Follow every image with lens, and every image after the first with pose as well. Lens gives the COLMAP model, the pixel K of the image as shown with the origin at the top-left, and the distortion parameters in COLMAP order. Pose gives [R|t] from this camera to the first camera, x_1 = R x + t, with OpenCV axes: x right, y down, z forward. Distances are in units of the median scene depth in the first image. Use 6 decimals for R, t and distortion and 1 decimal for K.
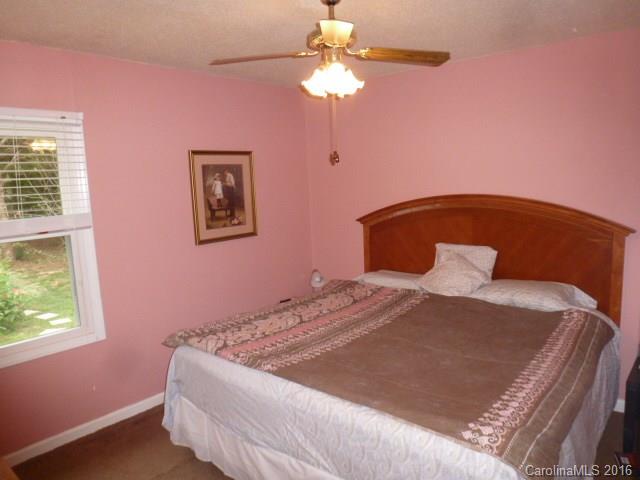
lens RADIAL K [[461.9, 0, 320.0], [0, 461.9, 240.0], [0, 0, 1]] dist [-0.050168, 0.006157]
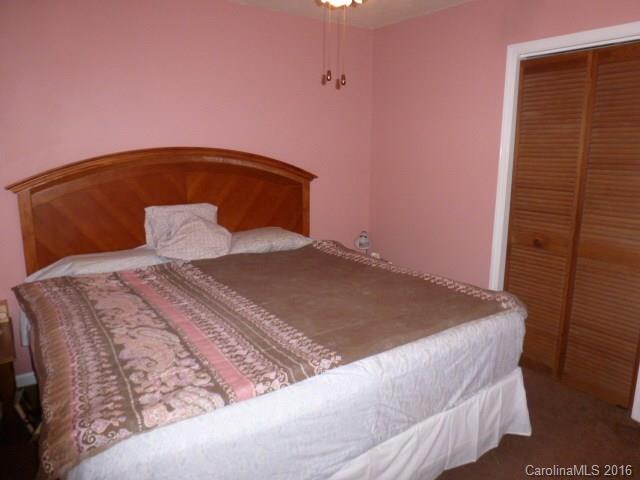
lens RADIAL K [[461.9, 0, 320.0], [0, 461.9, 240.0], [0, 0, 1]] dist [-0.050168, 0.006157]
pose [[0.247076, -0.146211, 0.957902, -0.608465], [0.117173, 0.985805, 0.120247, 0.002331], [-0.961886, 0.082530, 0.260701, 0.640523]]
